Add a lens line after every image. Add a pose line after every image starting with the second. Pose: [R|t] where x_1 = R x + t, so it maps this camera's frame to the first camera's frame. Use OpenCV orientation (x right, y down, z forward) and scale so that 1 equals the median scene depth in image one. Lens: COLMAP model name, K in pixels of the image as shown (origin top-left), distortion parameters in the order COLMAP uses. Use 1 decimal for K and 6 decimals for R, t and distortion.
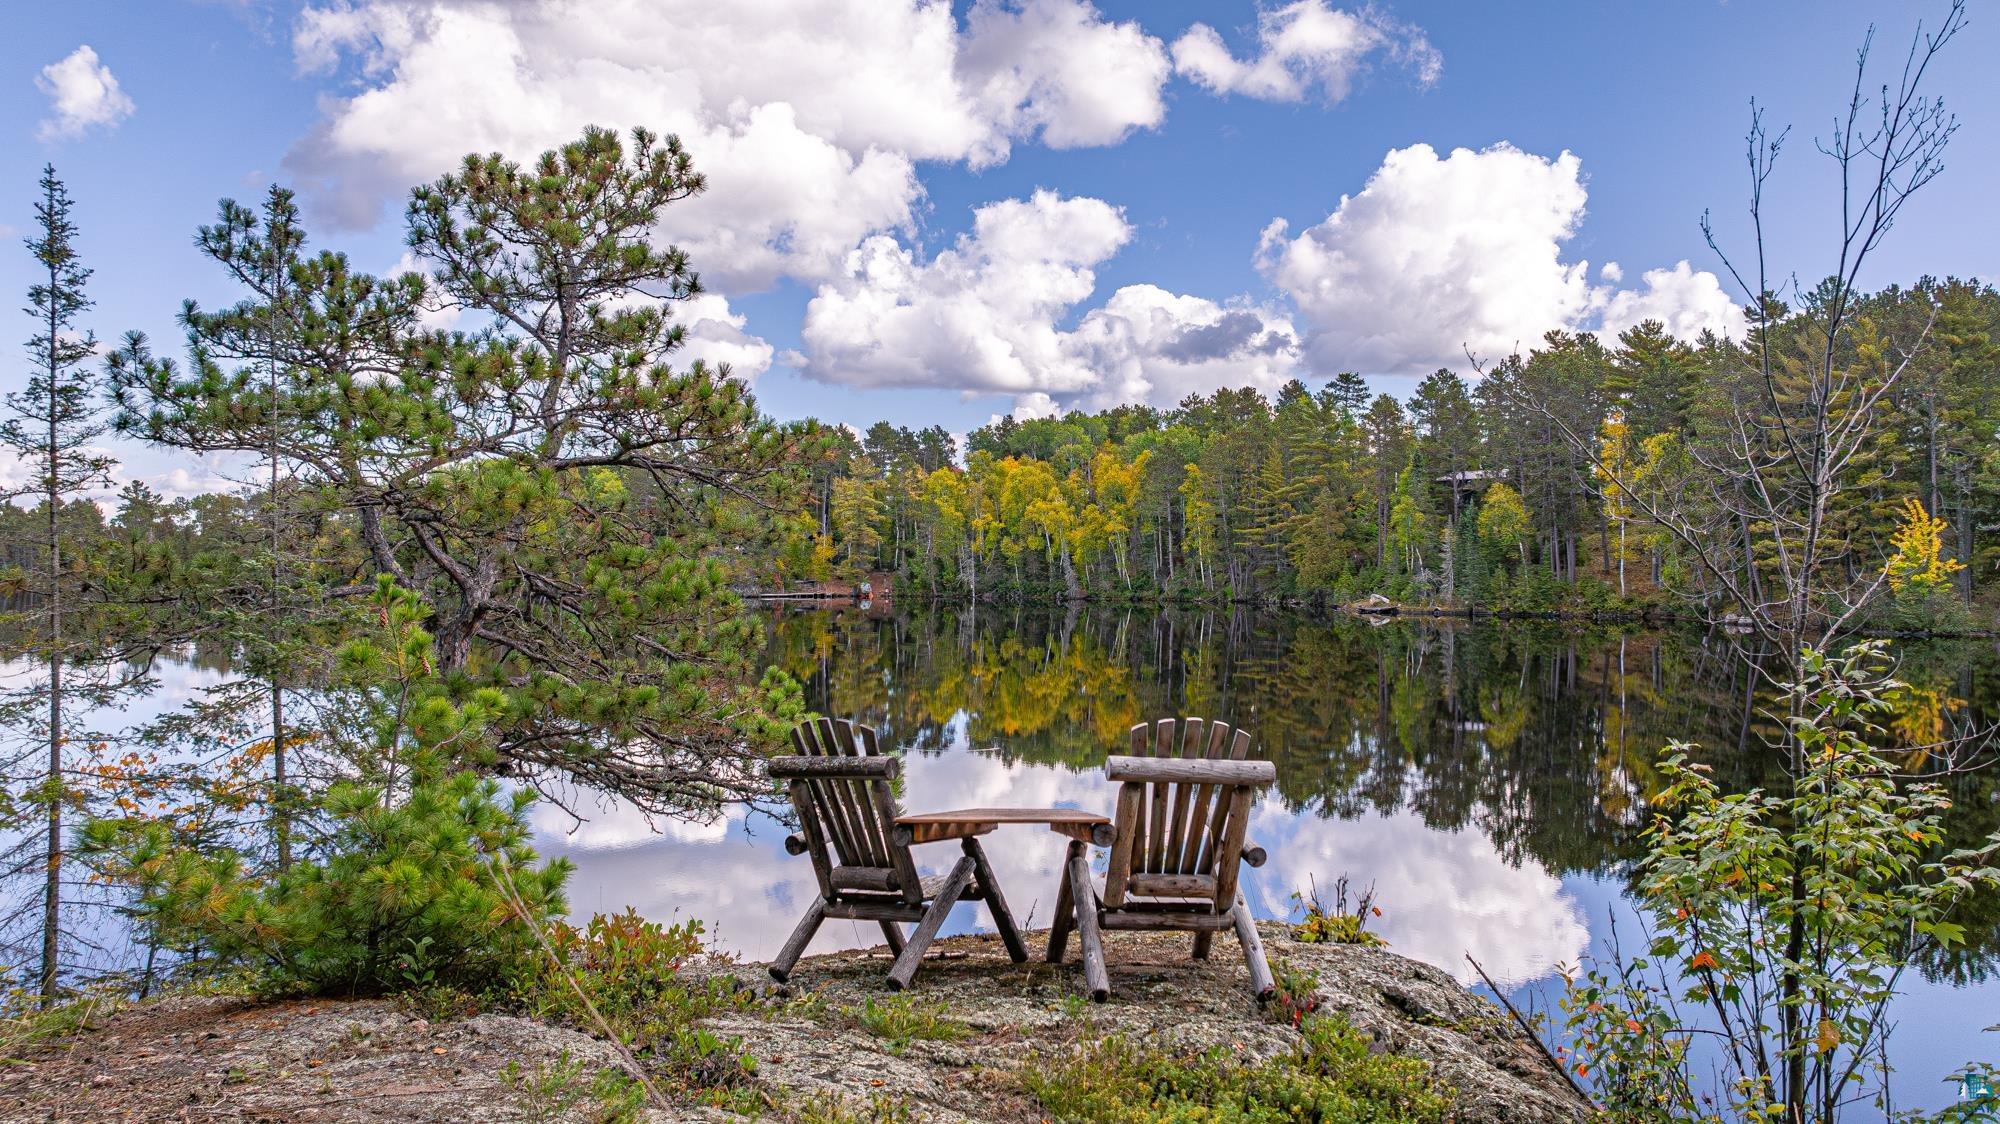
lens RADIAL K [[1398.0, 0, 991.8], [0, 1398.0, 566.3], [0, 0, 1]] dist [-0.028752, 0.031483]
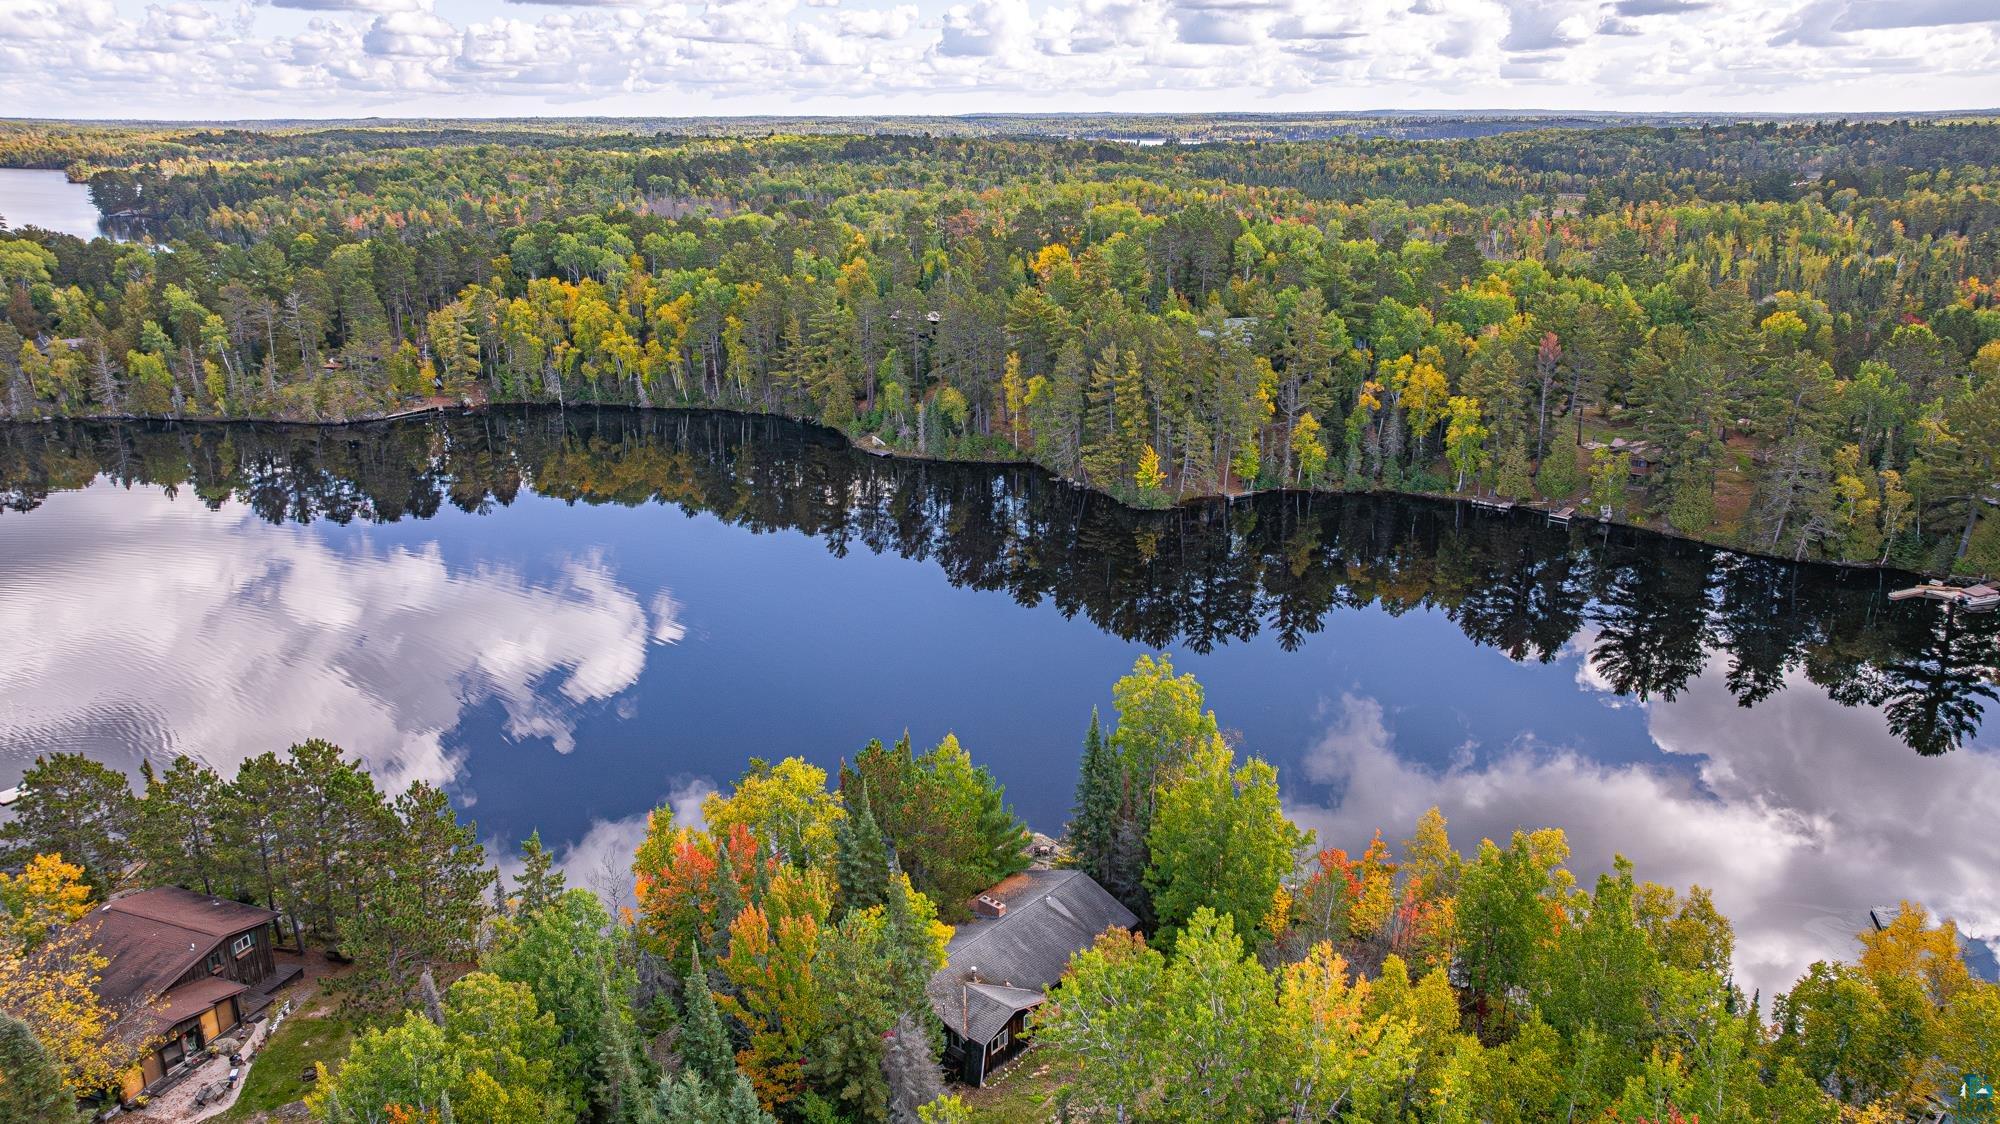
lens RADIAL K [[1398.0, 0, 1006.0], [0, 1398.0, 563.0], [0, 0, 1]] dist [-0.028752, 0.031483]
pose [[0.898702, -0.138826, 0.416007, -0.211617], [0.002526, 0.950198, 0.311635, -0.255839], [-0.438552, -0.279016, 0.854296, -0.370366]]
